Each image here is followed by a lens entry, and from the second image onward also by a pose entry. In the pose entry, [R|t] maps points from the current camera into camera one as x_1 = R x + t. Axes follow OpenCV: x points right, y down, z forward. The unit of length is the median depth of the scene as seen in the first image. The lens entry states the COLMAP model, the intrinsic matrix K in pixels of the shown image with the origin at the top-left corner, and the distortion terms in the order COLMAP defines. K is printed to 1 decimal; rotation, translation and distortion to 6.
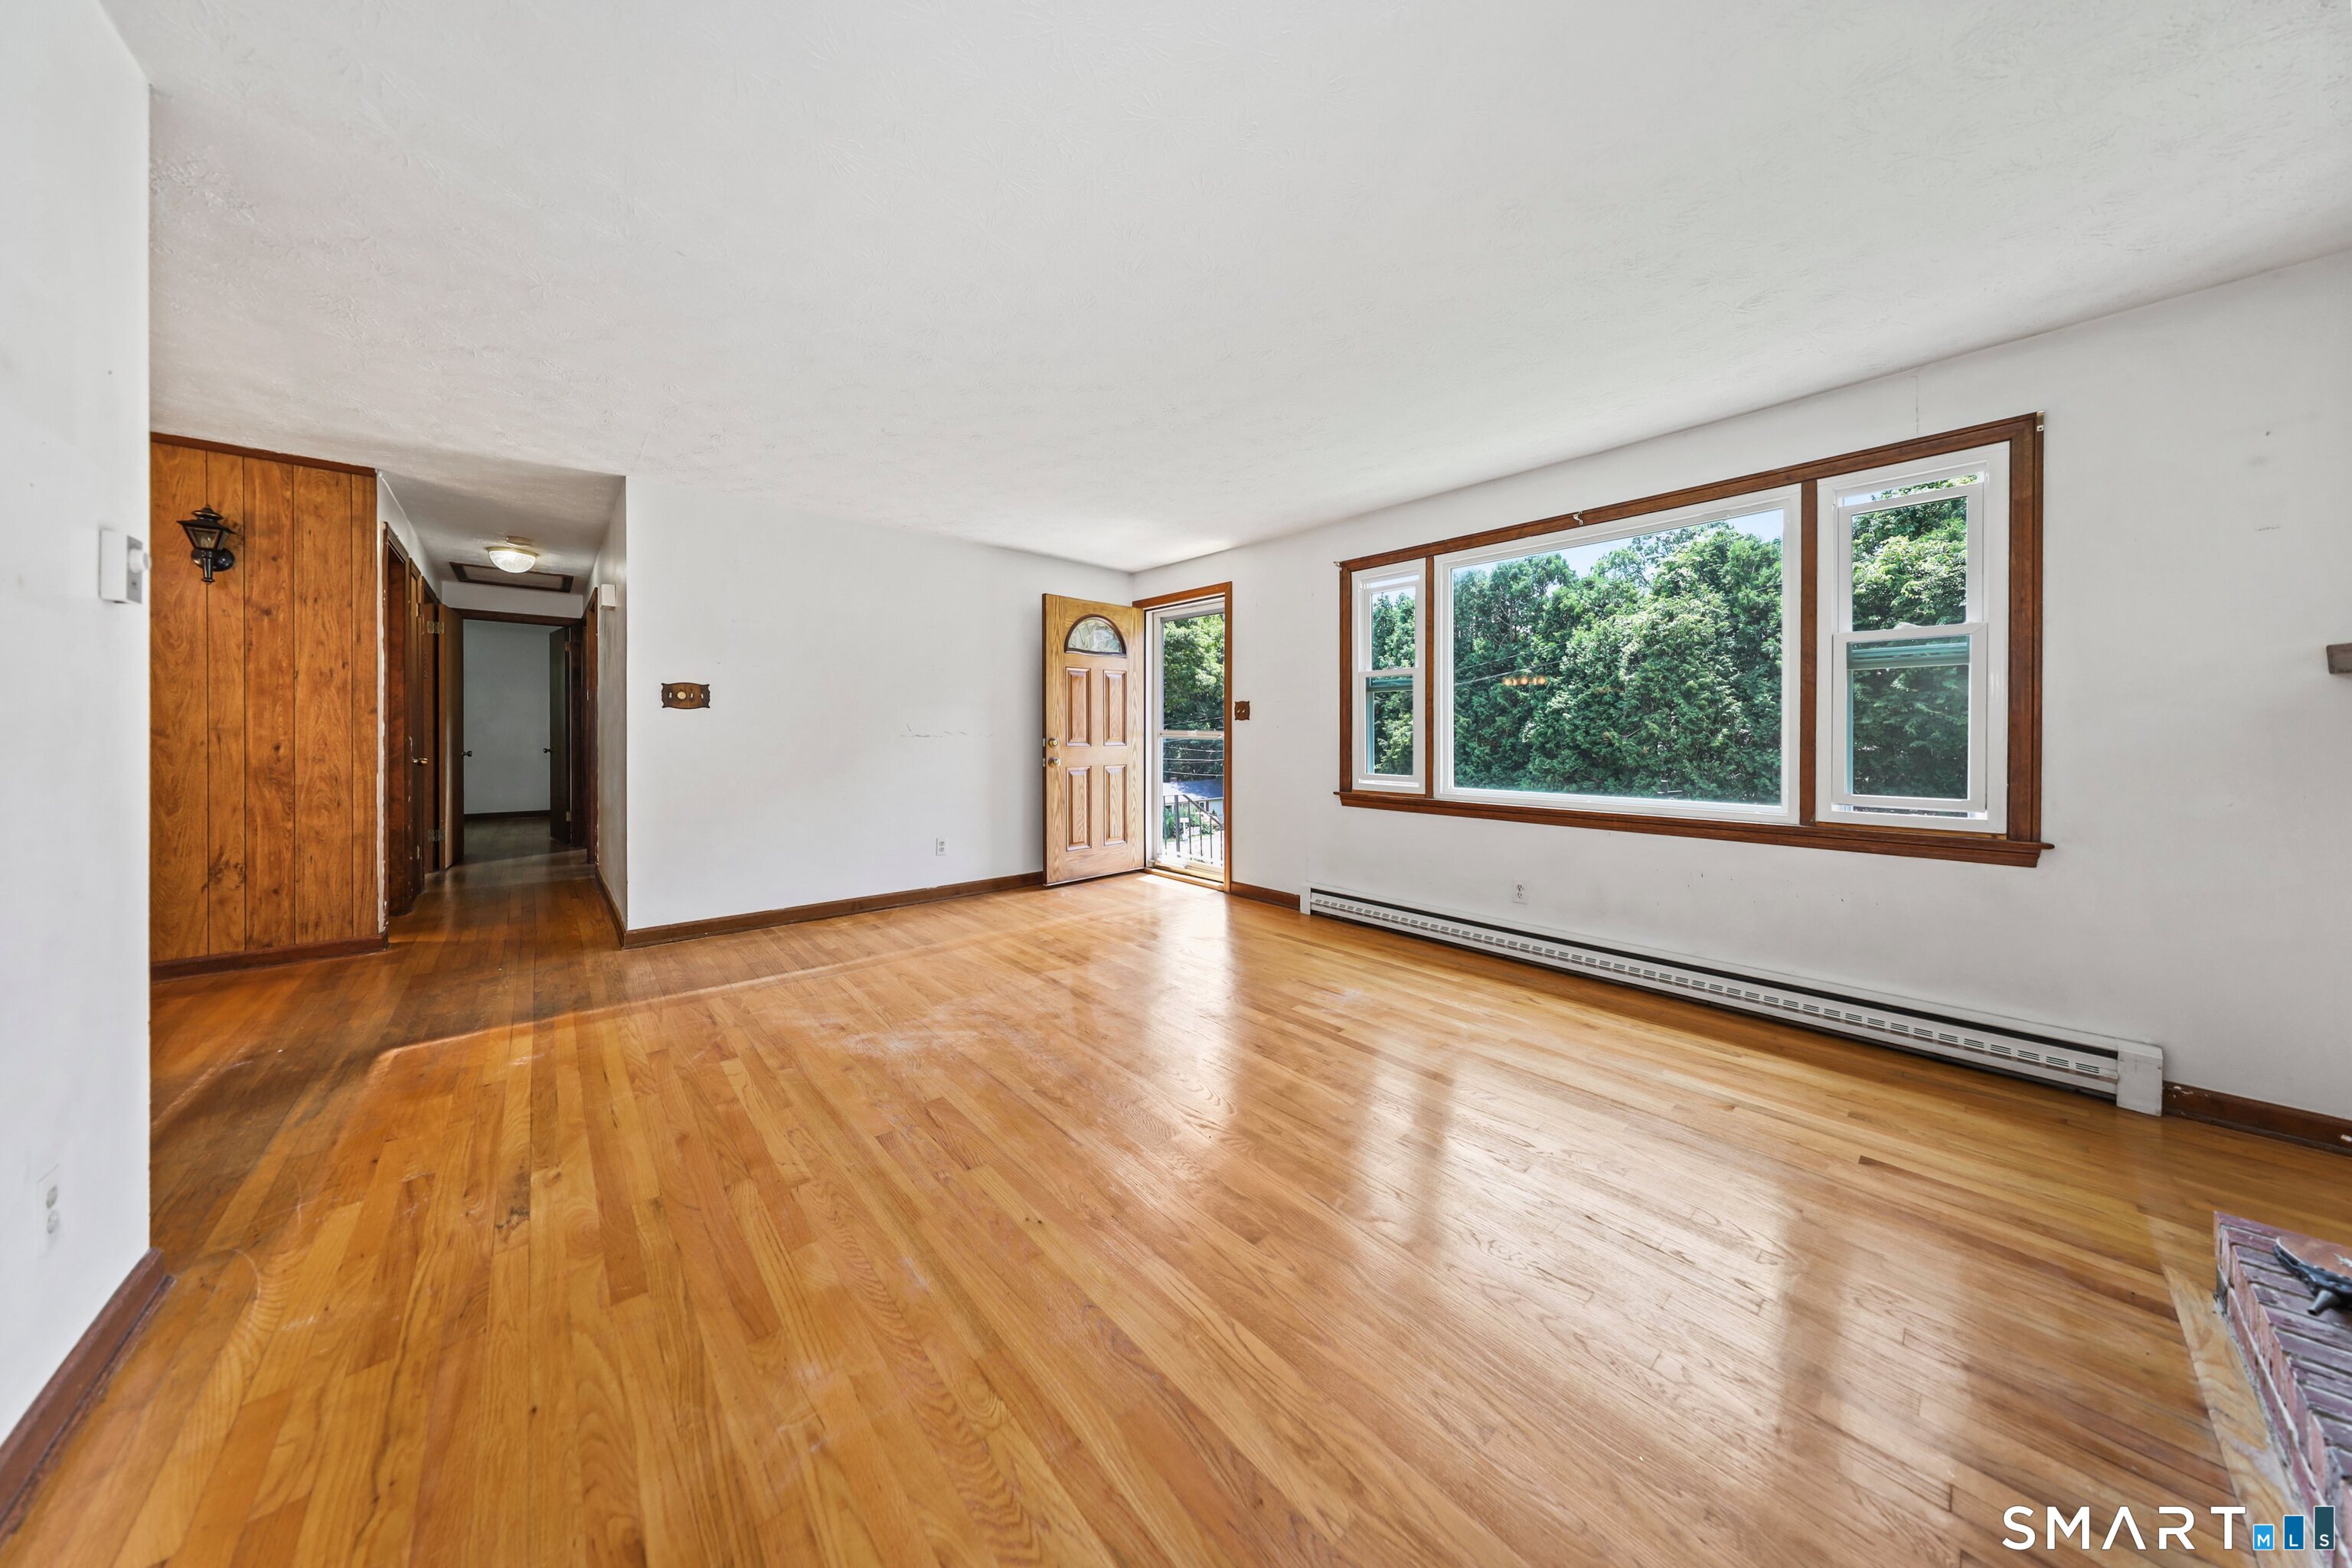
lens RADIAL K [[739.0, 0, 1192.8], [0, 739.0, 741.8], [0, 0, 1]] dist [0.001526, 0.000058]
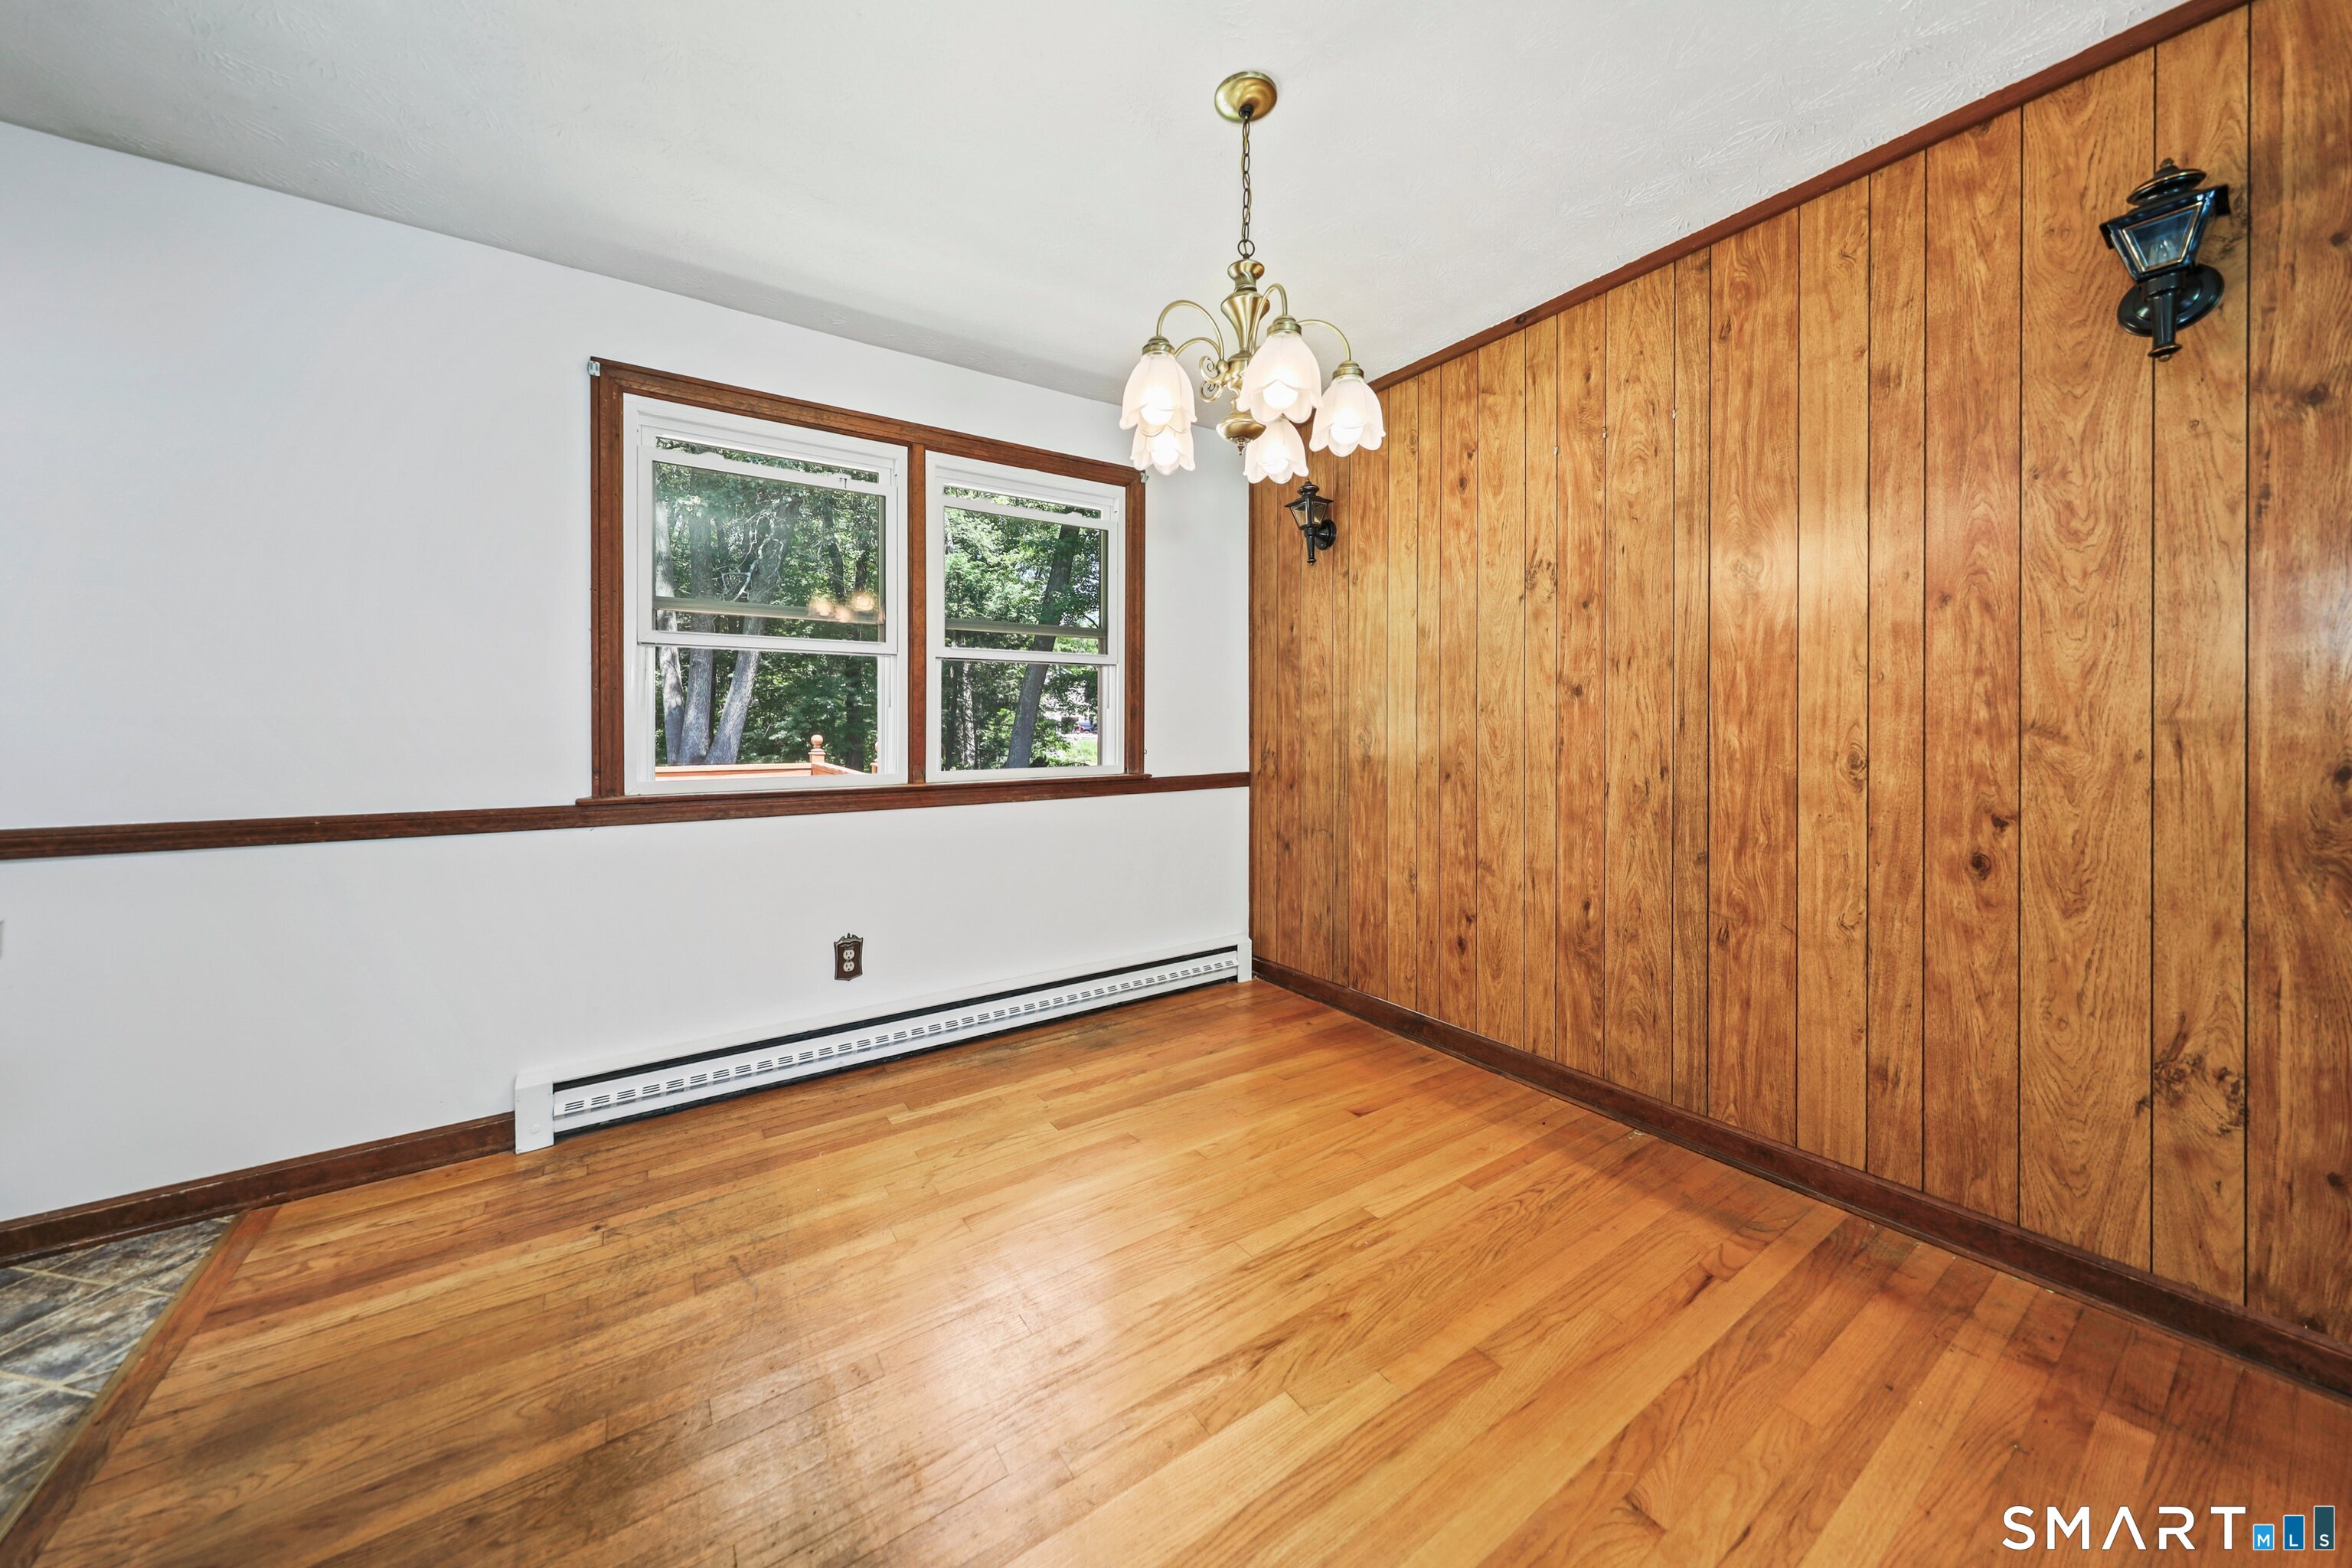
lens RADIAL K [[801.6, 0, 1158.3], [0, 801.6, 726.5], [0, 0, 1]] dist [0.001480, -0.000140]
pose [[-0.135861, -0.000401, -0.990728, -0.786560], [-0.004845, 0.999988, 0.000260, -0.012096], [0.990716, 0.004836, -0.135862, 0.497638]]
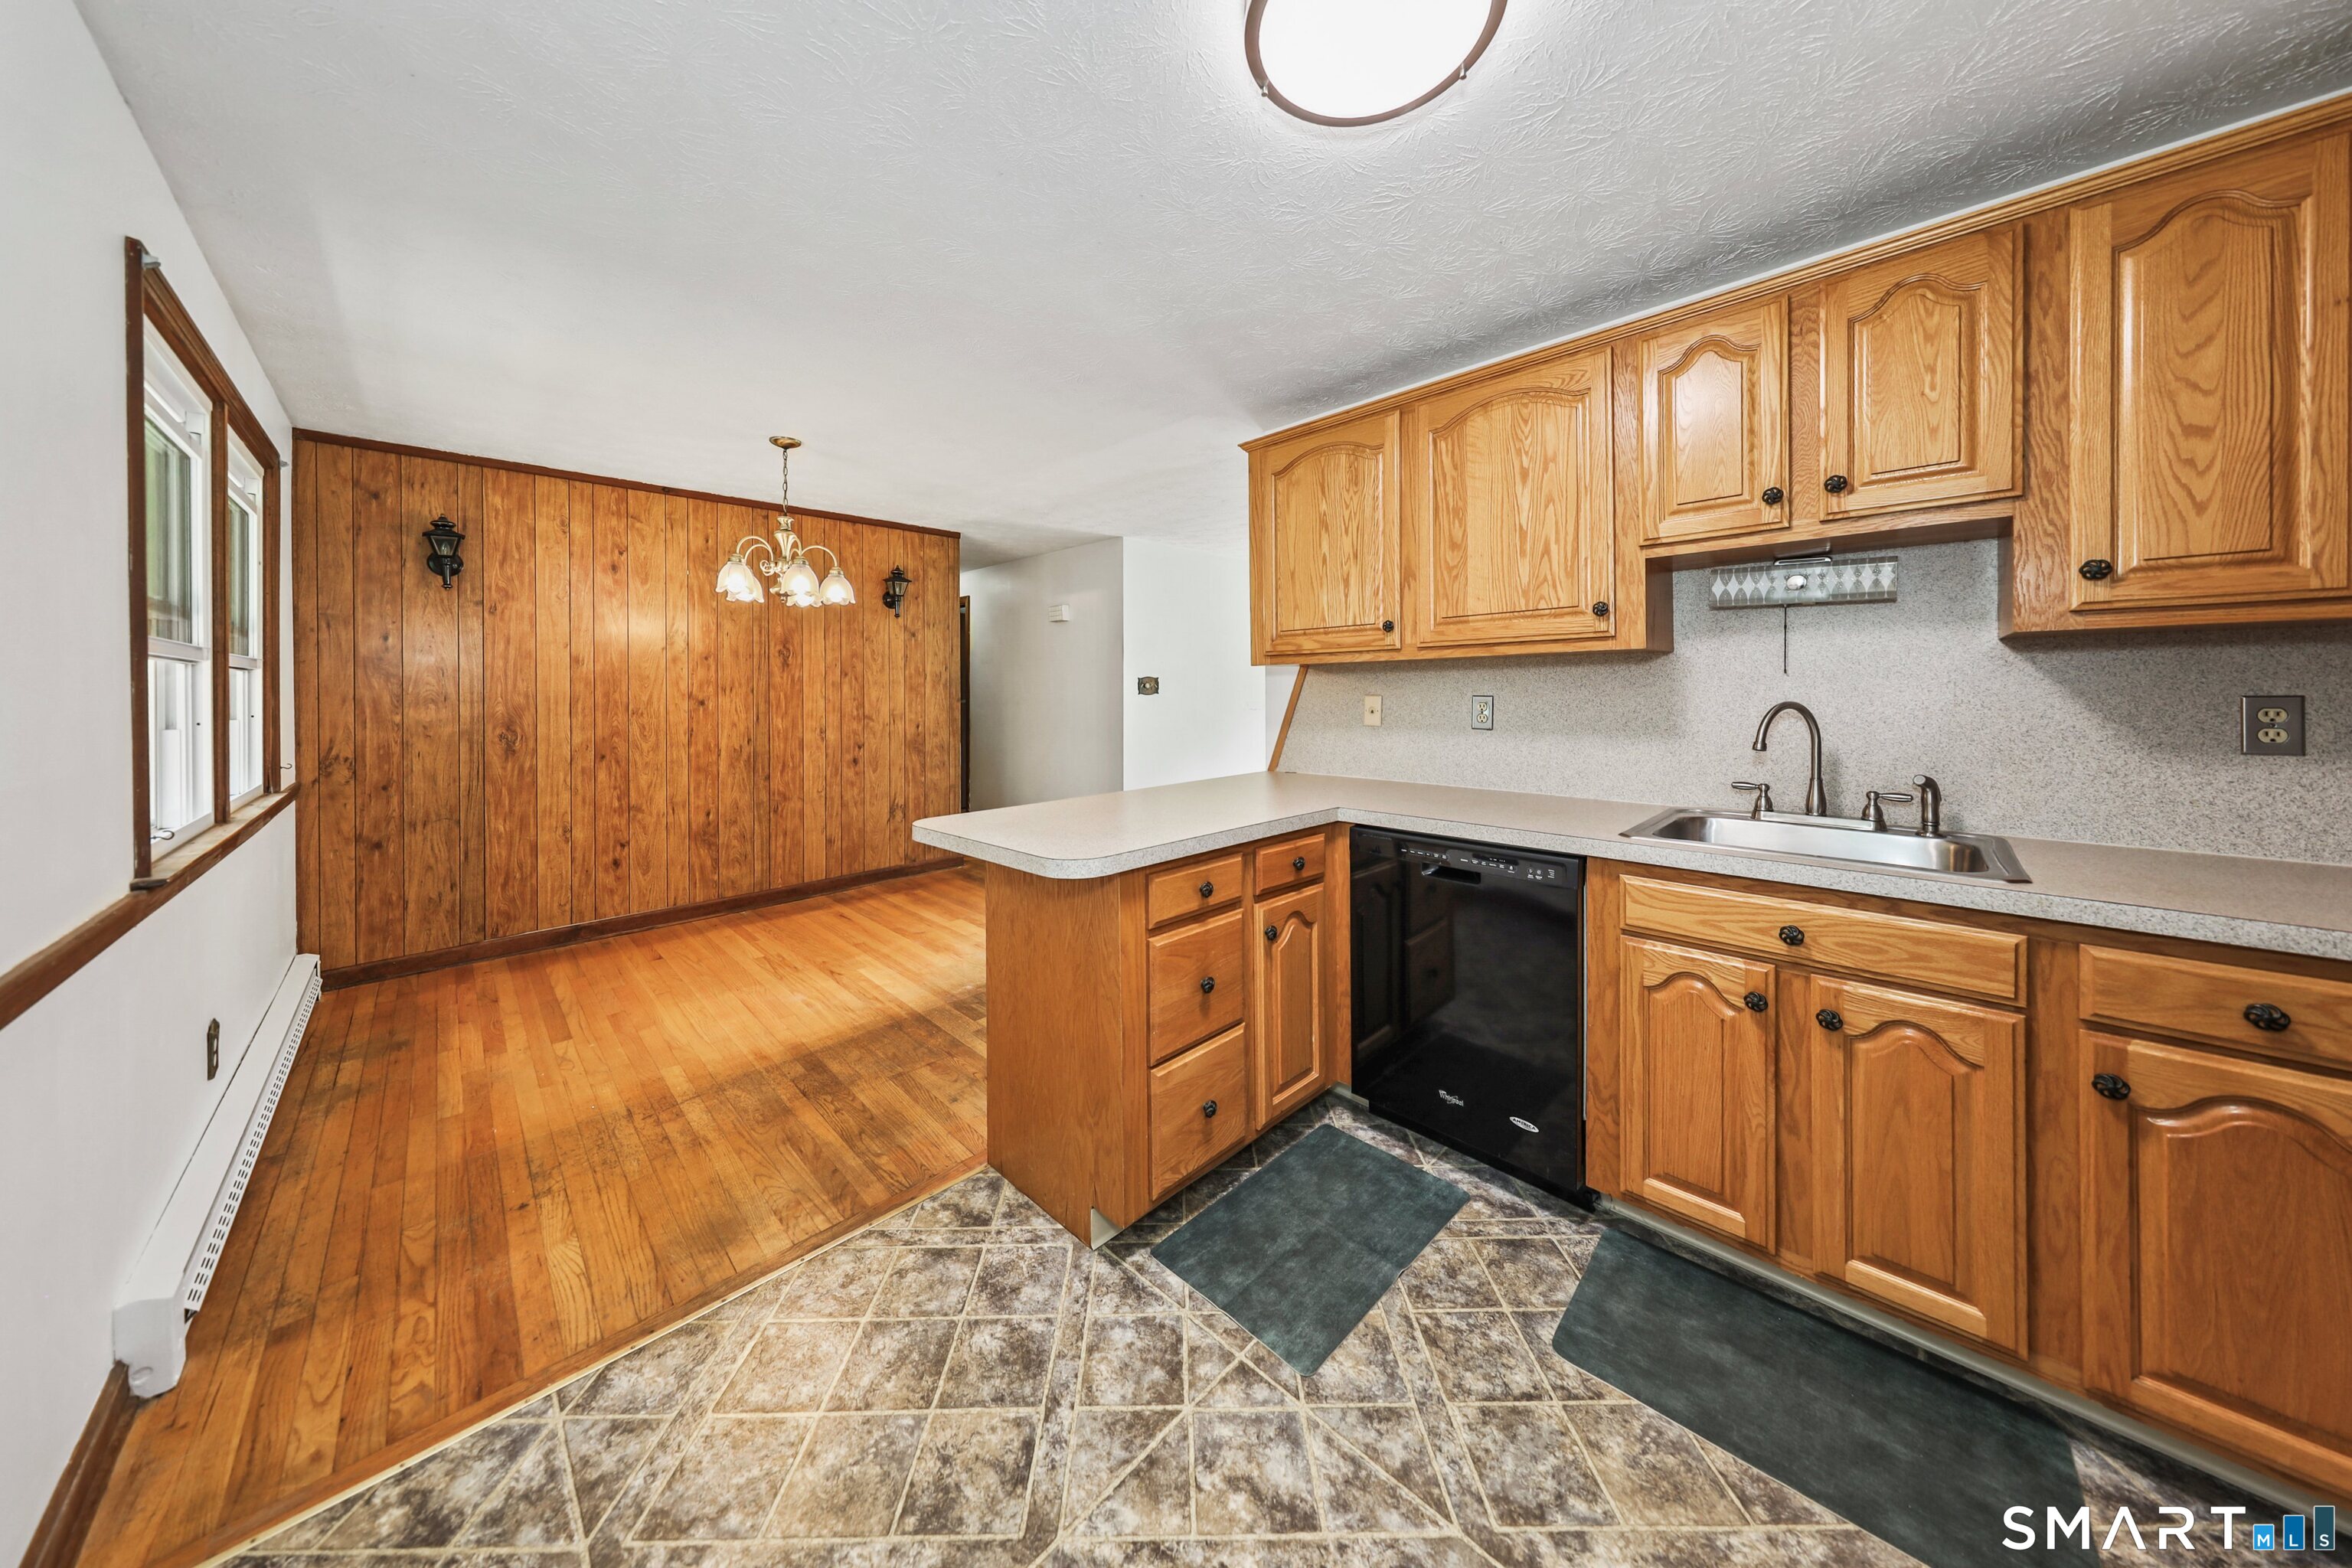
lens RADIAL K [[739.0, 0, 1187.5], [0, 739.0, 692.2], [0, 0, 1]] dist [0.001526, 0.000058]
pose [[0.997440, -0.008237, 0.071034, -0.810387], [0.008590, 0.999952, -0.004668, -0.049063], [-0.070992, 0.005266, 0.997463, -0.505578]]
